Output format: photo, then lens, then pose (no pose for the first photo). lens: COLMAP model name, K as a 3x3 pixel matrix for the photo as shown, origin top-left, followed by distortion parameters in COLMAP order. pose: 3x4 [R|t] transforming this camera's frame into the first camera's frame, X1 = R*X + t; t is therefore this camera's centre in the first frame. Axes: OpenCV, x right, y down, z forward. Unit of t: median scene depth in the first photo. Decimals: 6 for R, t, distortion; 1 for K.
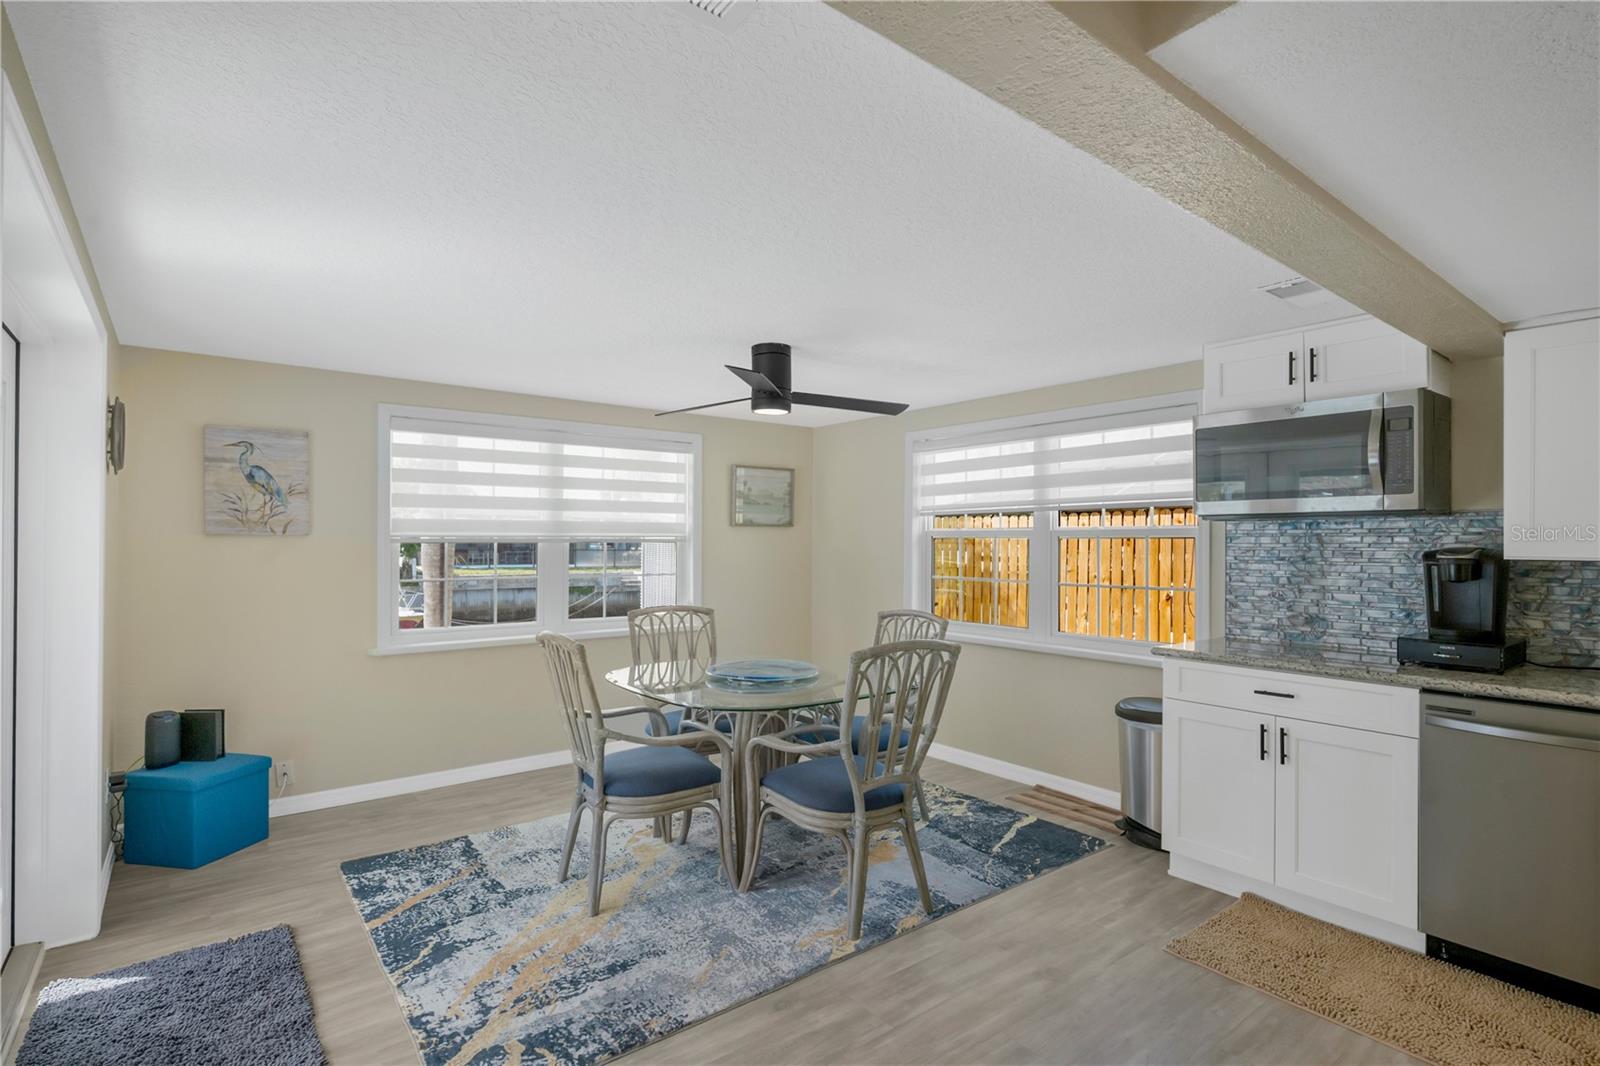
lens RADIAL K [[765.9, 0, 815.3], [0, 765.9, 536.5], [0, 0, 1]] dist [-0.006102, 0.001272]
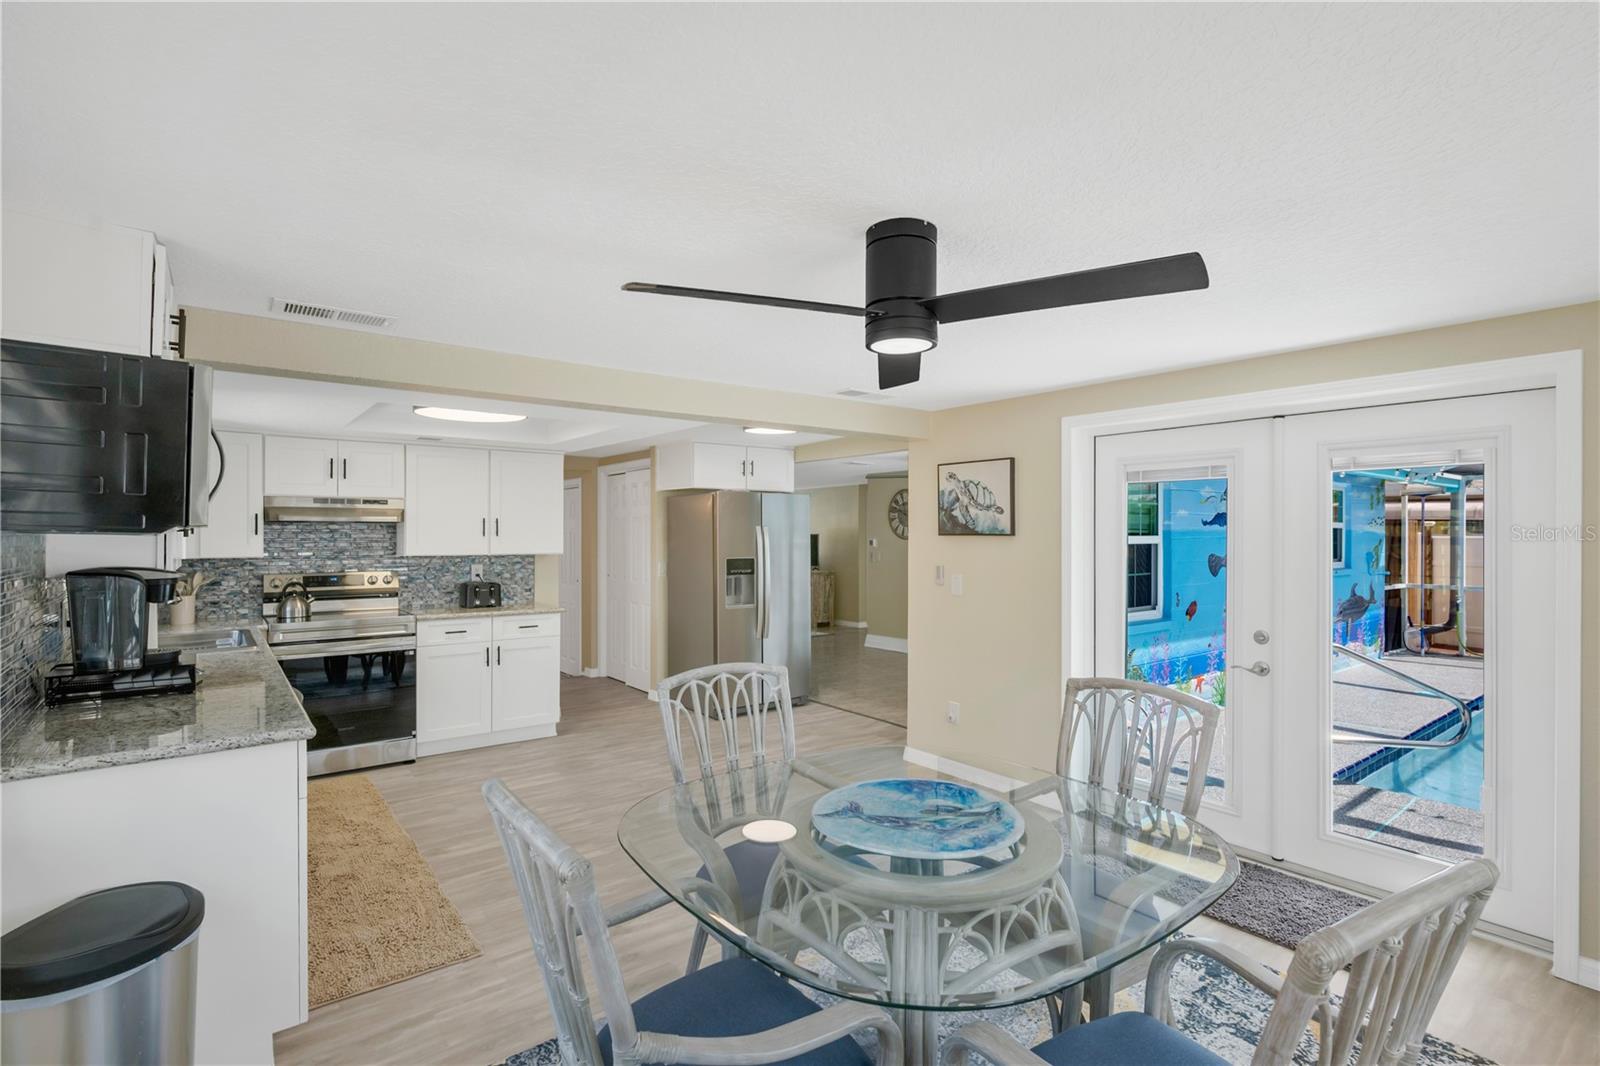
lens RADIAL K [[765.9, 0, 800.8], [0, 765.9, 526.8], [0, 0, 1]] dist [-0.006102, 0.001272]
pose [[-0.999944, -0.008334, 0.006535, 0.022779], [-0.008420, 0.999877, -0.013203, -0.032847], [-0.006424, -0.013257, -0.999891, 1.856520]]
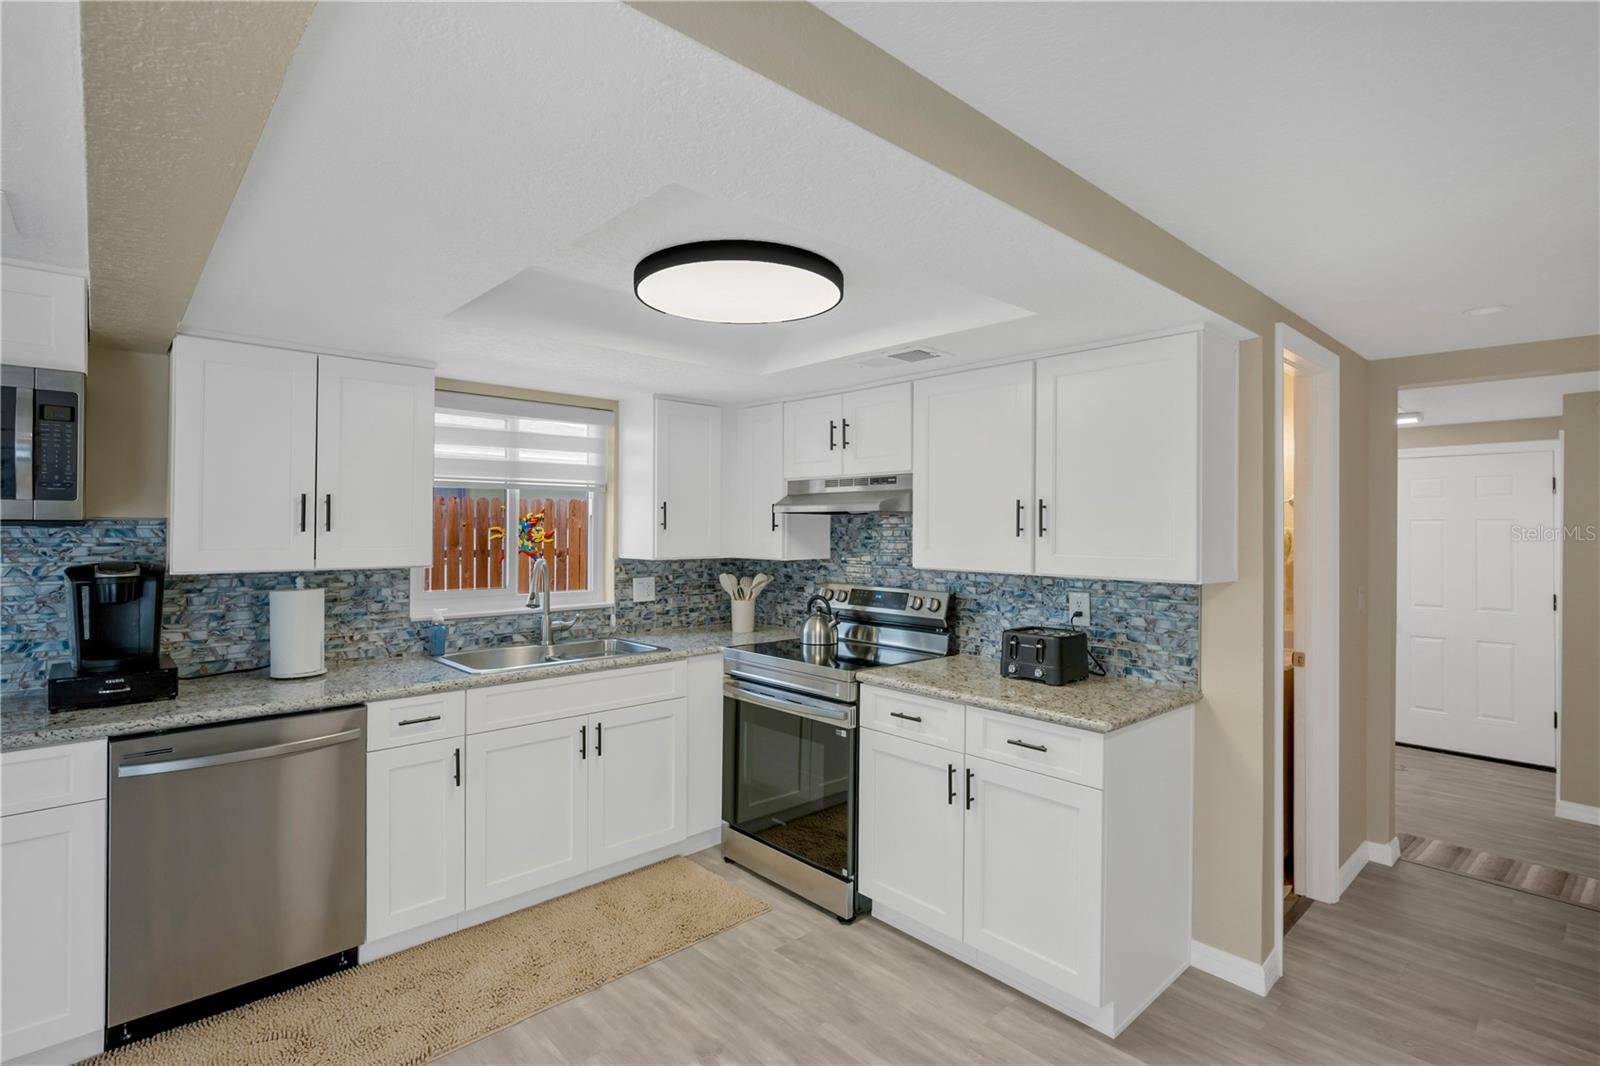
lens RADIAL K [[765.9, 0, 804.4], [0, 765.9, 522.8], [0, 0, 1]] dist [-0.006102, 0.001272]
pose [[-0.085027, 0.001216, 0.996378, -0.088953], [-0.013901, 0.999900, -0.002407, -0.038378], [-0.996282, -0.014055, -0.085001, 0.274091]]
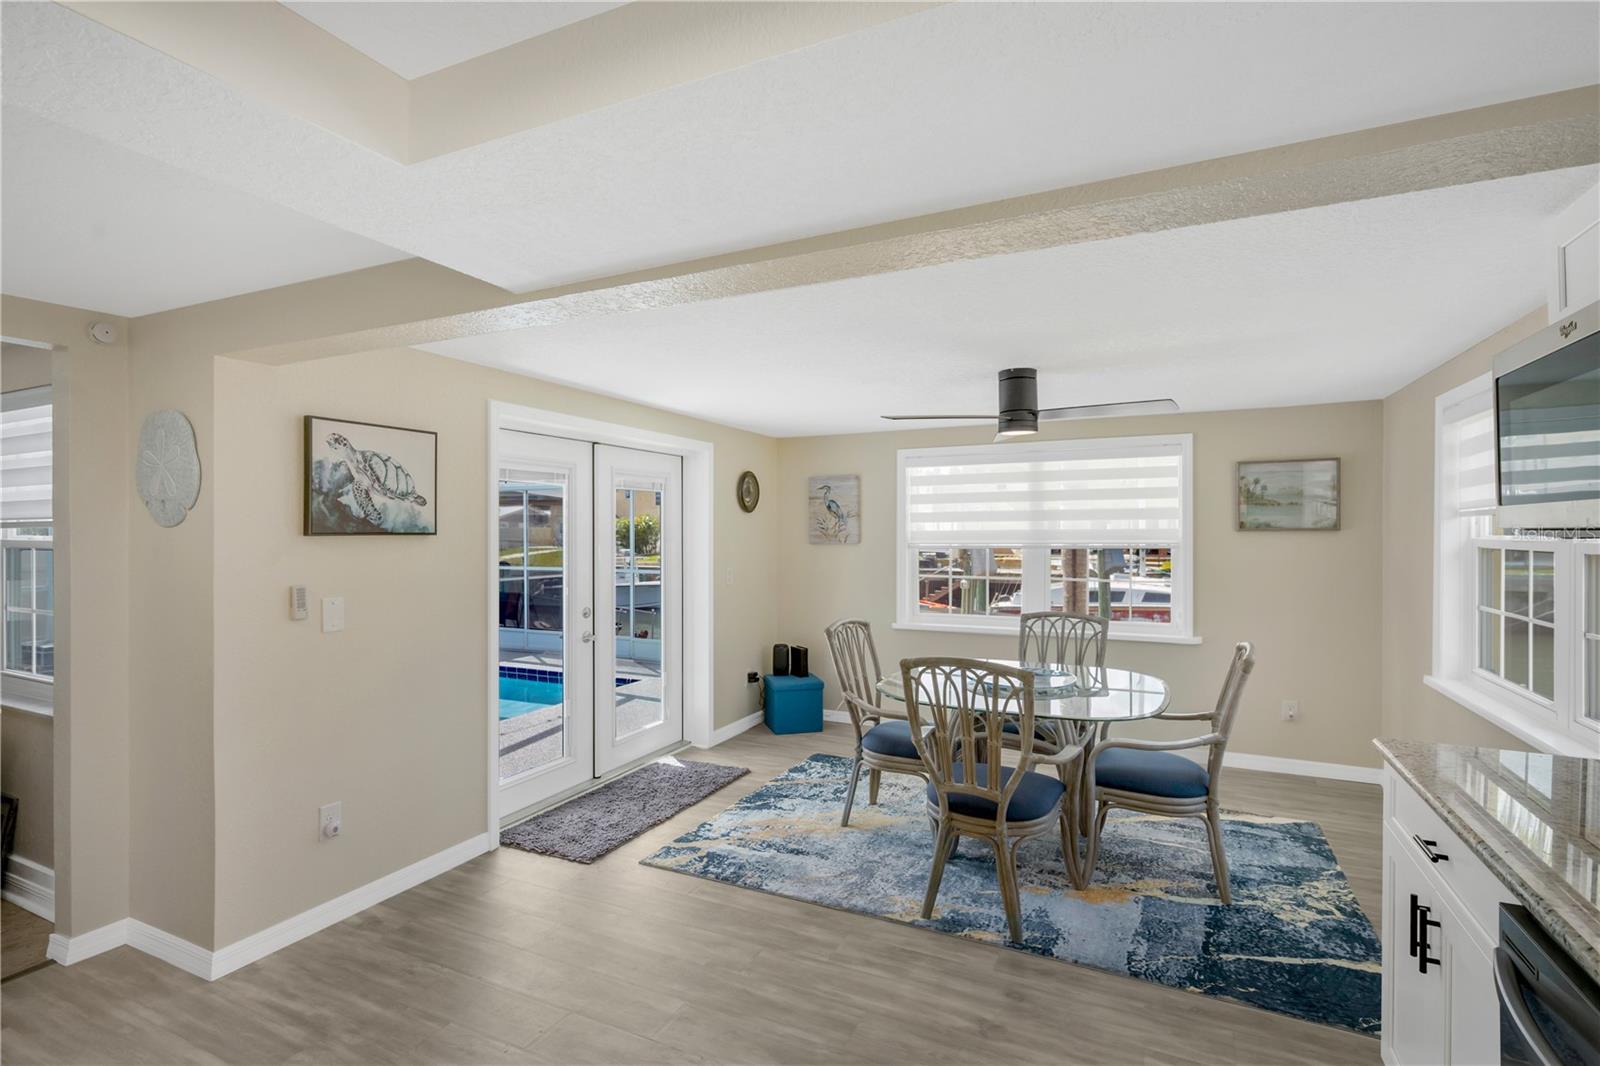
lens RADIAL K [[765.9, 0, 811.8], [0, 765.9, 525.8], [0, 0, 1]] dist [-0.006102, 0.001272]
pose [[0.444145, -0.010358, -0.895895, 0.905615], [0.010474, 0.999925, -0.006368, -0.038520], [0.895893, -0.006556, 0.444221, 0.328530]]
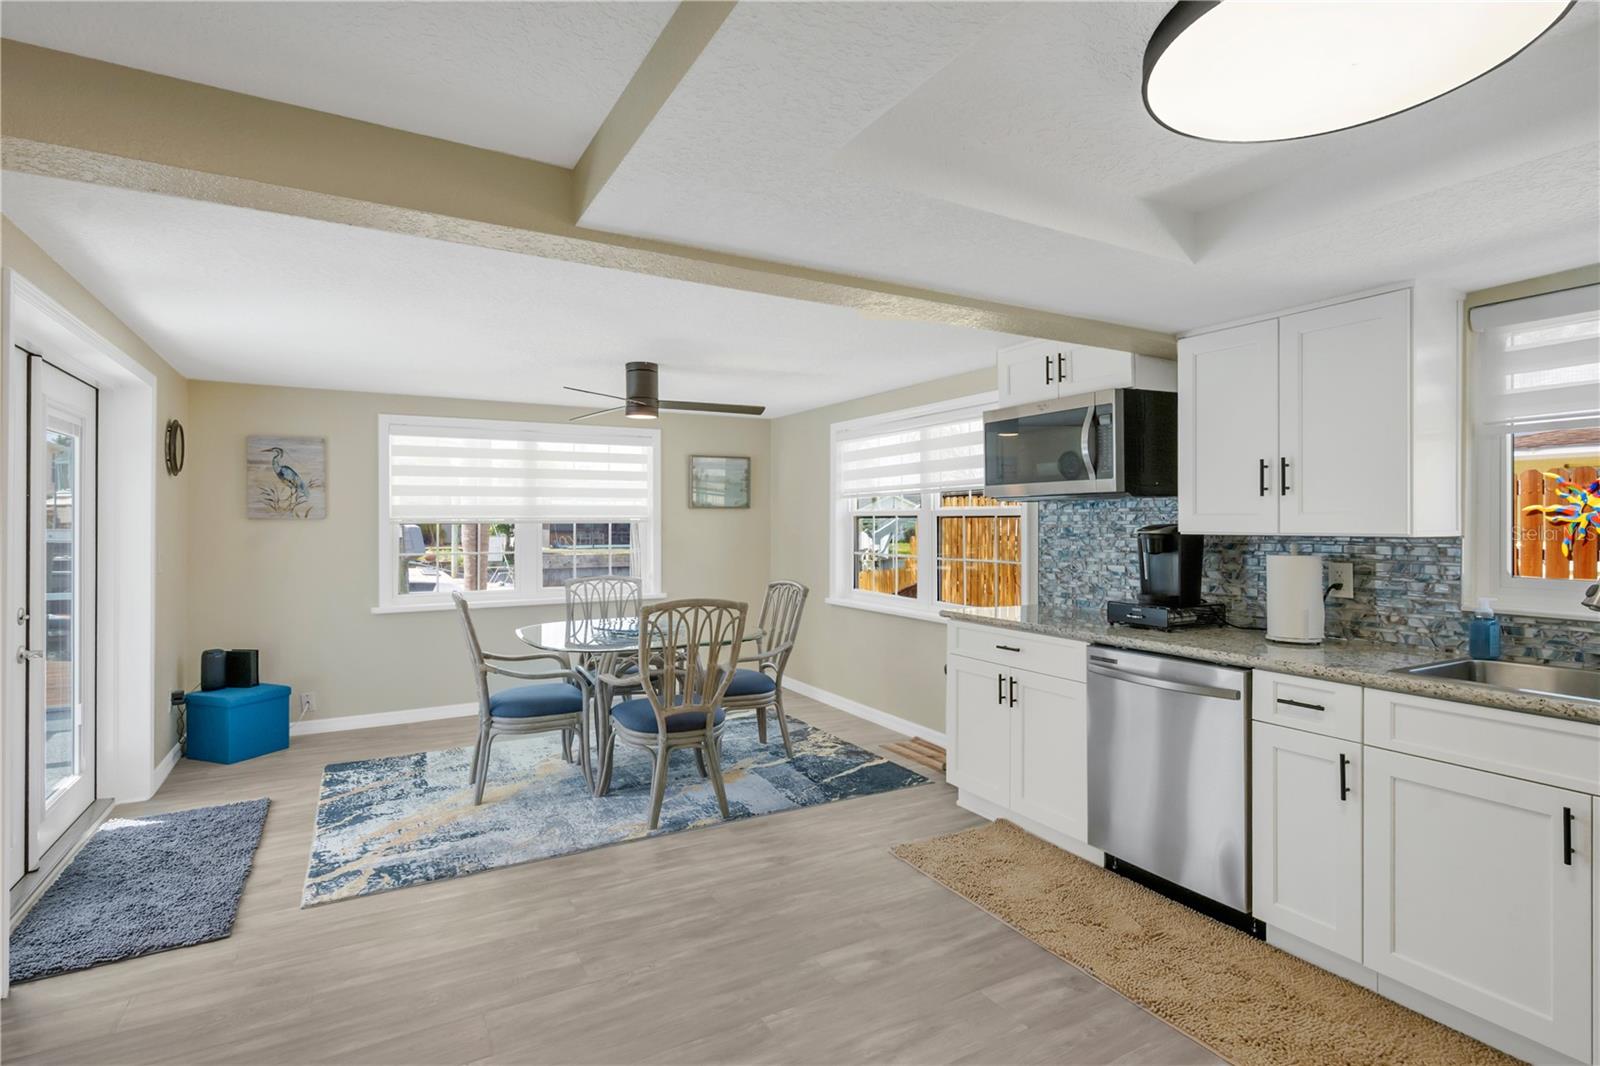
lens RADIAL K [[765.9, 0, 804.8], [0, 765.9, 518.9], [0, 0, 1]] dist [-0.006102, 0.001272]
pose [[0.988475, -0.005471, -0.151284, 0.462457], [0.005706, 0.999983, 0.001121, 0.001976], [0.151275, -0.001971, 0.988490, -0.217428]]
